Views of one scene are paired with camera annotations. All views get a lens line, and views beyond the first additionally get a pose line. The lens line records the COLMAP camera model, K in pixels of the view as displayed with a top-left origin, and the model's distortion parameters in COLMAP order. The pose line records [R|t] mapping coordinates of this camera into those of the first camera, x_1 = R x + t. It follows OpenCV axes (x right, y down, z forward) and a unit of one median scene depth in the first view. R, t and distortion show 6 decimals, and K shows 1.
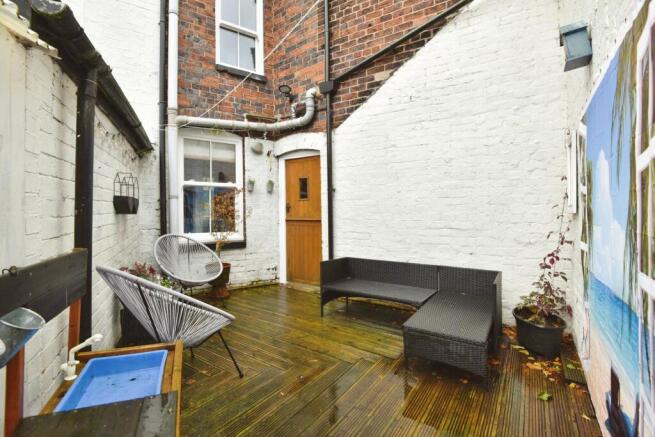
lens RADIAL K [[254.0, 0, 327.5], [0, 254.0, 218.5], [0, 0, 1]] dist [0.000096, -0.006185]
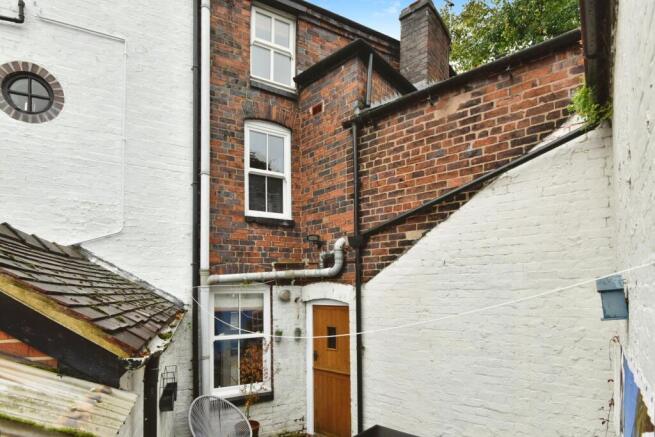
lens RADIAL K [[302.5, 0, 327.9], [0, 302.5, 207.9], [0, 0, 1]] dist [-0.000663, -0.007499]
pose [[0.995949, 0.001080, -0.089914, -0.006019], [-0.002403, 0.999890, -0.014608, -0.630711], [0.089889, 0.014765, 0.995842, -0.165277]]
